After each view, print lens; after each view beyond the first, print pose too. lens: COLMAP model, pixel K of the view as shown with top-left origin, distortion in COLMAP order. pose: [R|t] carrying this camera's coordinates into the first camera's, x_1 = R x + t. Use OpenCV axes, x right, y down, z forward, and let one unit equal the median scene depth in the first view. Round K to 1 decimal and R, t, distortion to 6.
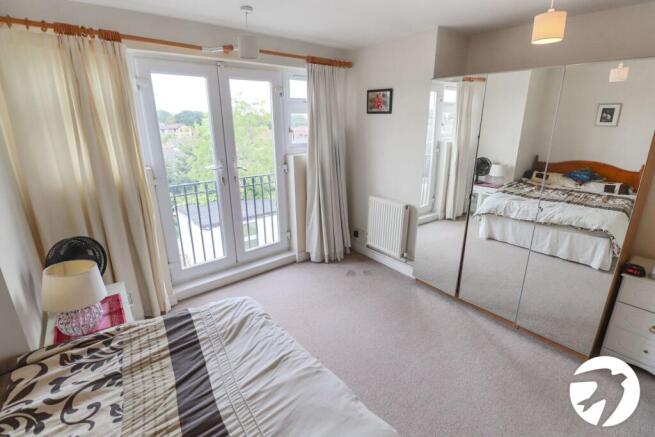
lens RADIAL K [[307.4, 0, 327.5], [0, 307.4, 218.5], [0, 0, 1]] dist [-0.001029, -0.000467]
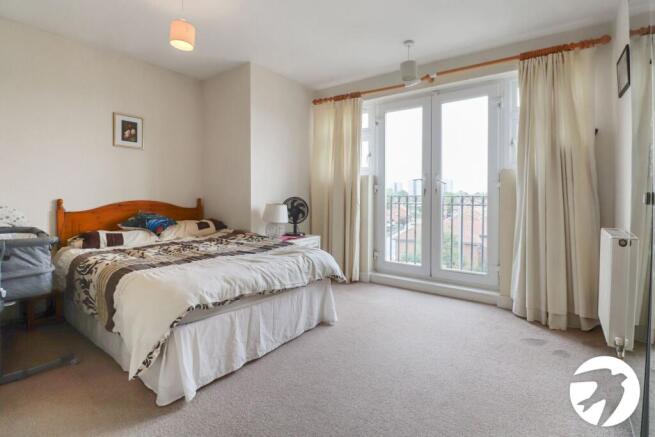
lens RADIAL K [[306.0, 0, 332.8], [0, 306.0, 210.5], [0, 0, 1]] dist [-0.000614, -0.000474]
pose [[0.278384, 0.051097, -0.959110, 0.619412], [-0.304866, 0.951645, -0.037789, 0.081426], [0.910801, 0.302920, 0.280500, 0.399214]]
